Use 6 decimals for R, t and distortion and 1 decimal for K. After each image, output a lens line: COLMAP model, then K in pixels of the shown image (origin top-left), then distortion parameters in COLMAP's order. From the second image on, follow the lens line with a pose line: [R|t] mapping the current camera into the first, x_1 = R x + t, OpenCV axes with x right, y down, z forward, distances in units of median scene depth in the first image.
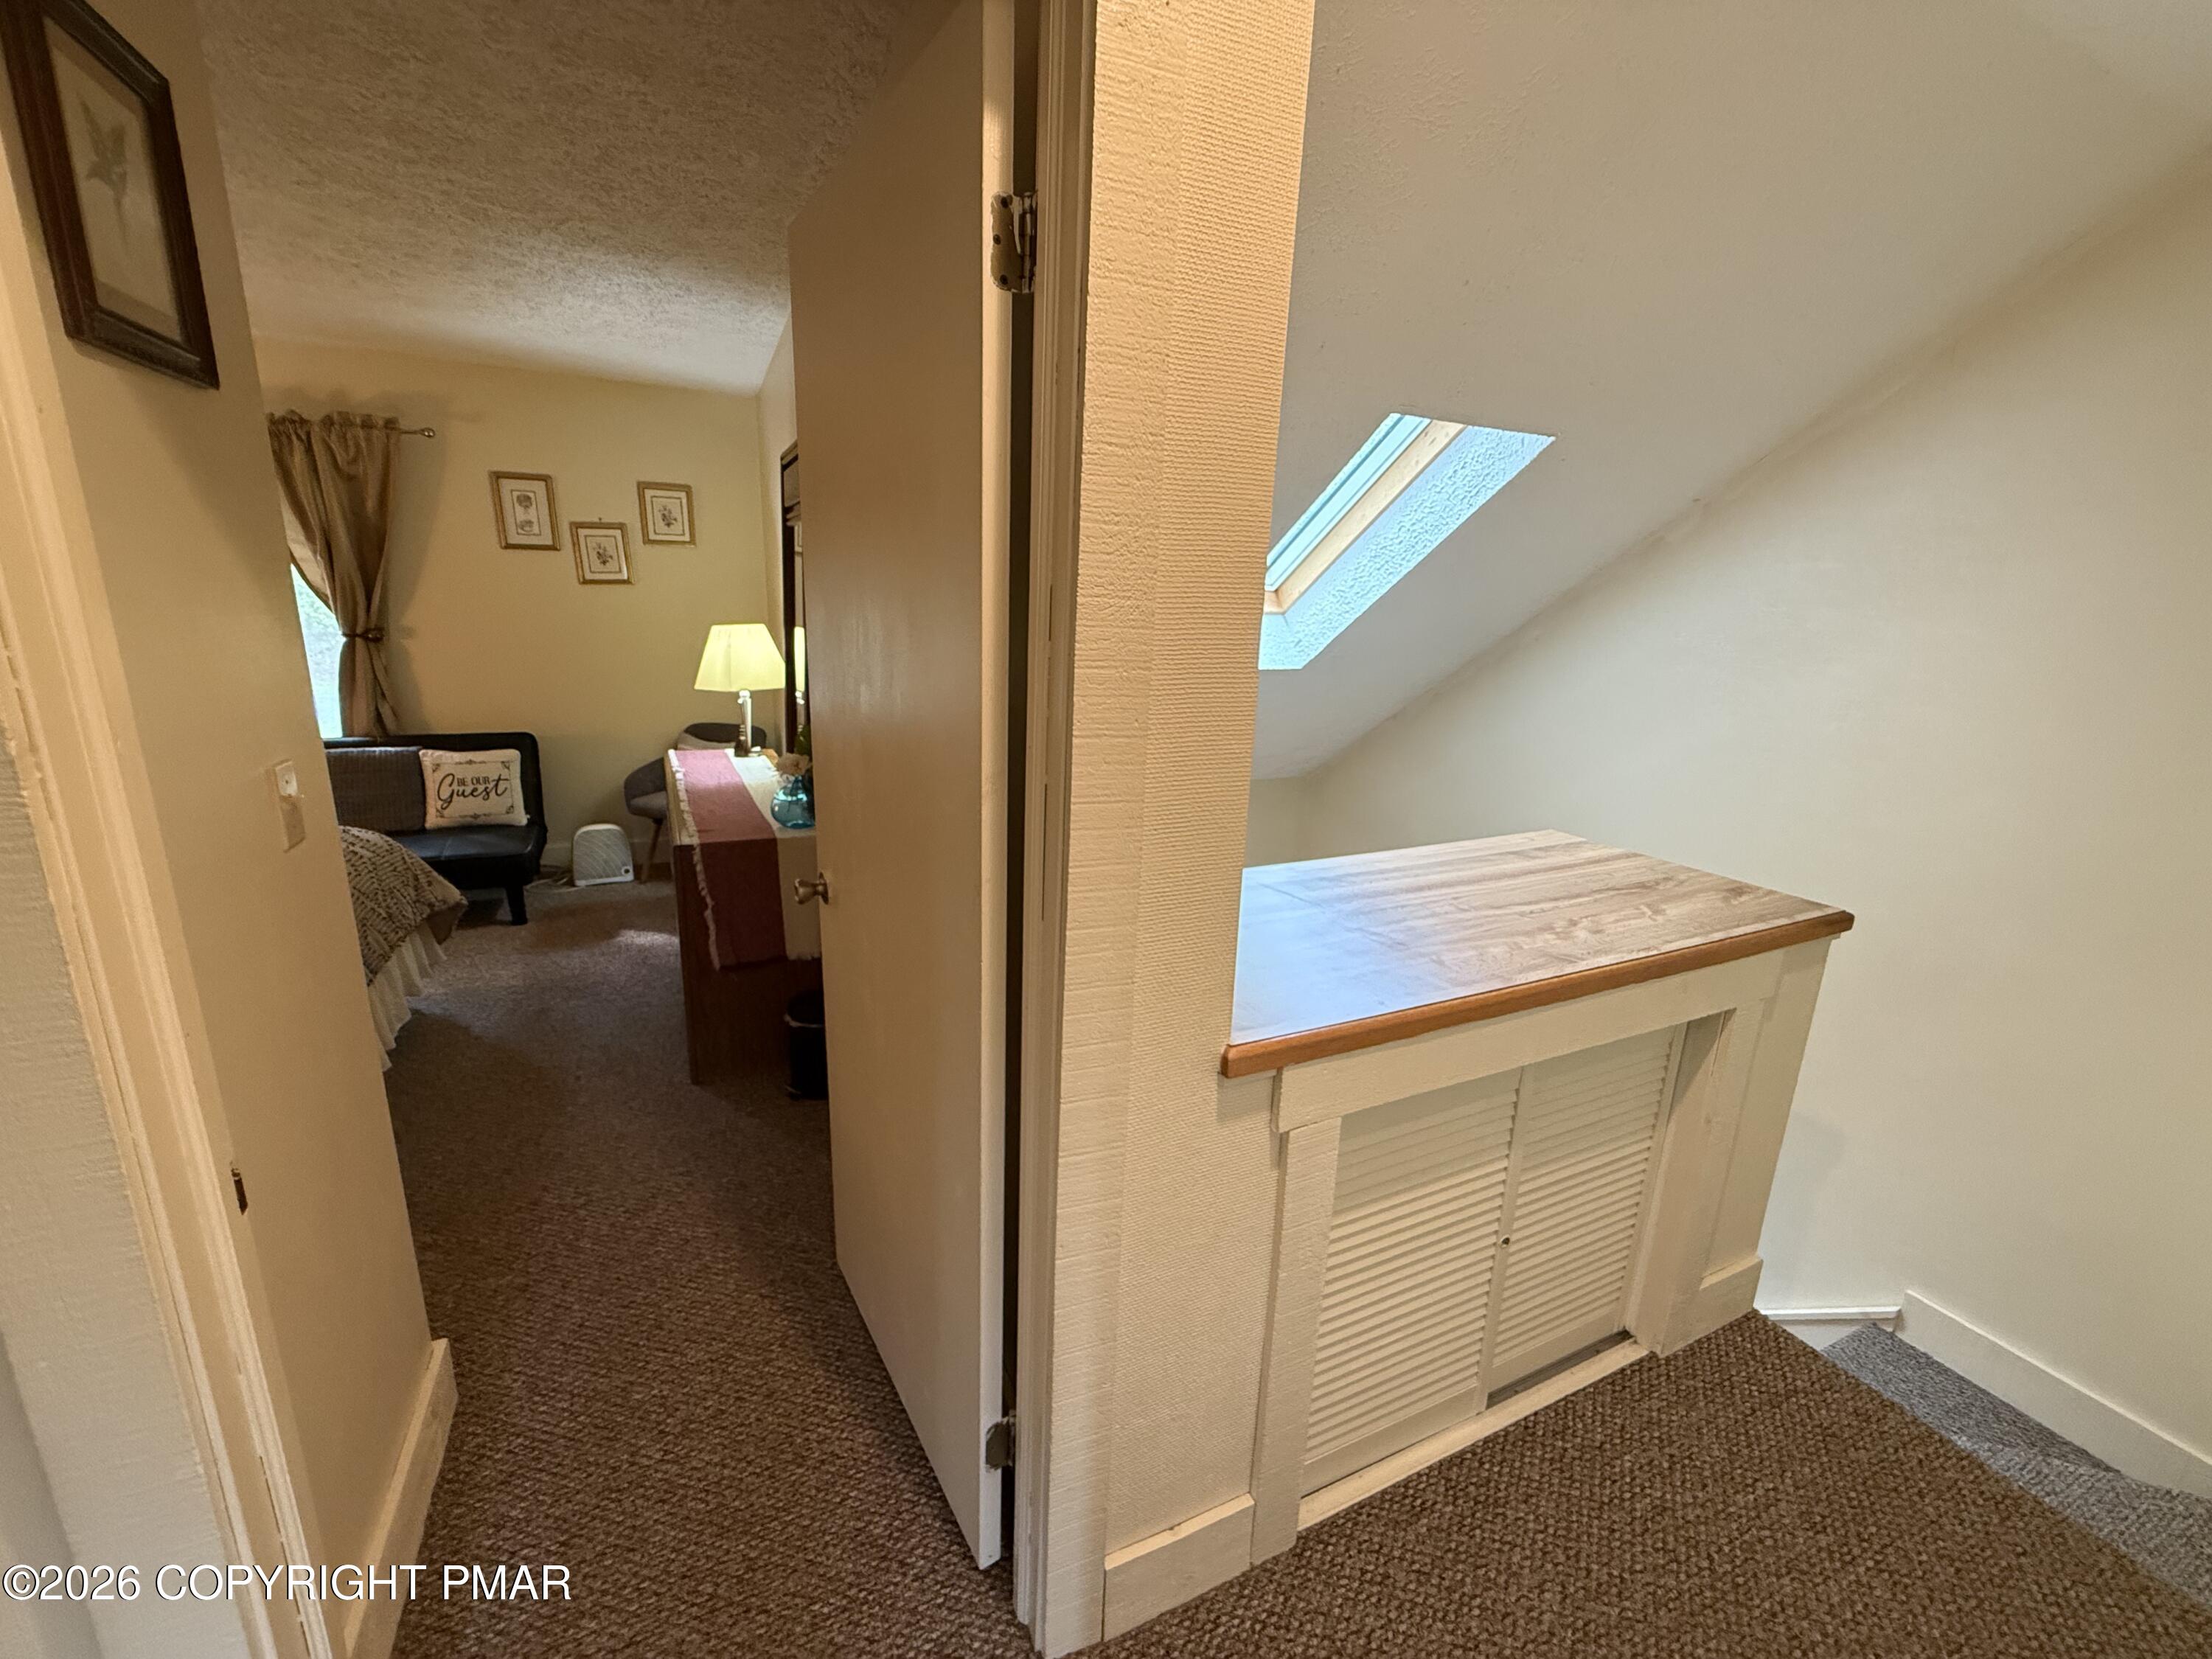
lens RADIAL K [[885.5, 0, 1104.7], [0, 885.5, 832.5], [0, 0, 1]] dist [-0.000012, 0.000542]
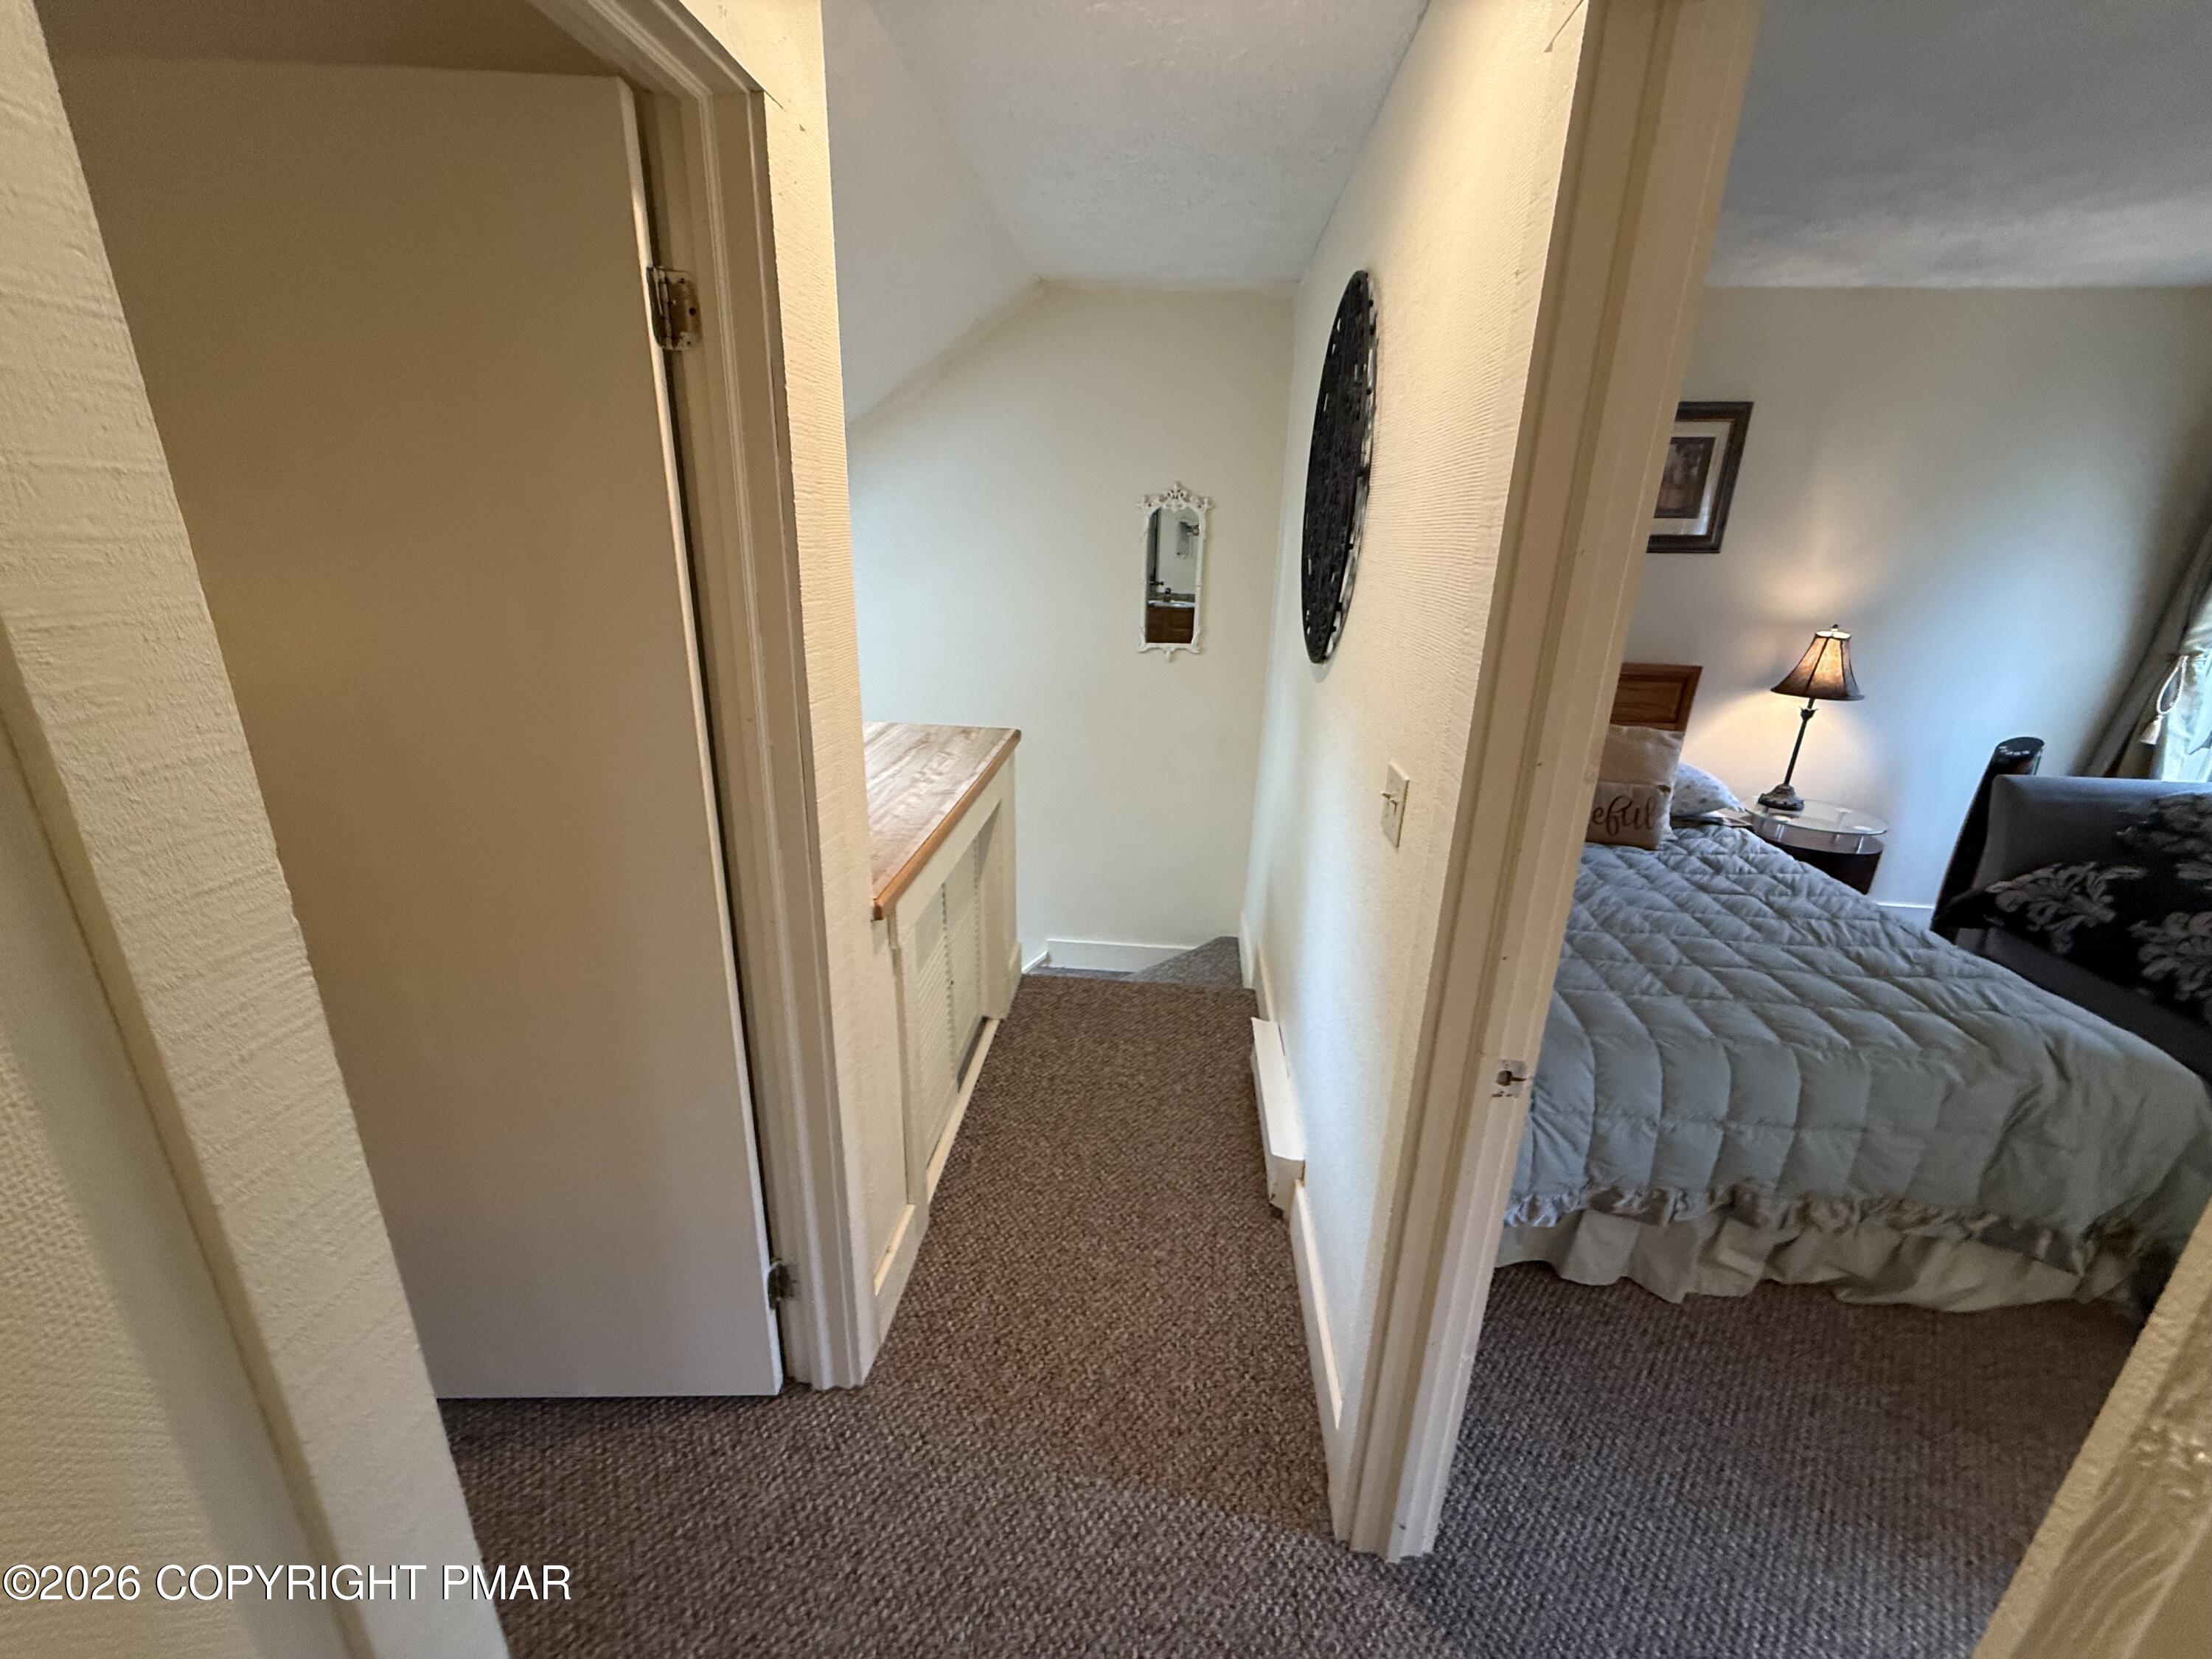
lens RADIAL K [[885.5, 0, 1108.9], [0, 885.5, 829.9], [0, 0, 1]] dist [-0.000012, 0.000542]
pose [[0.500349, -0.295320, 0.813902, -0.579074], [0.200538, 0.953998, 0.222872, -0.079405], [-0.842280, 0.051705, 0.536555, -0.070427]]
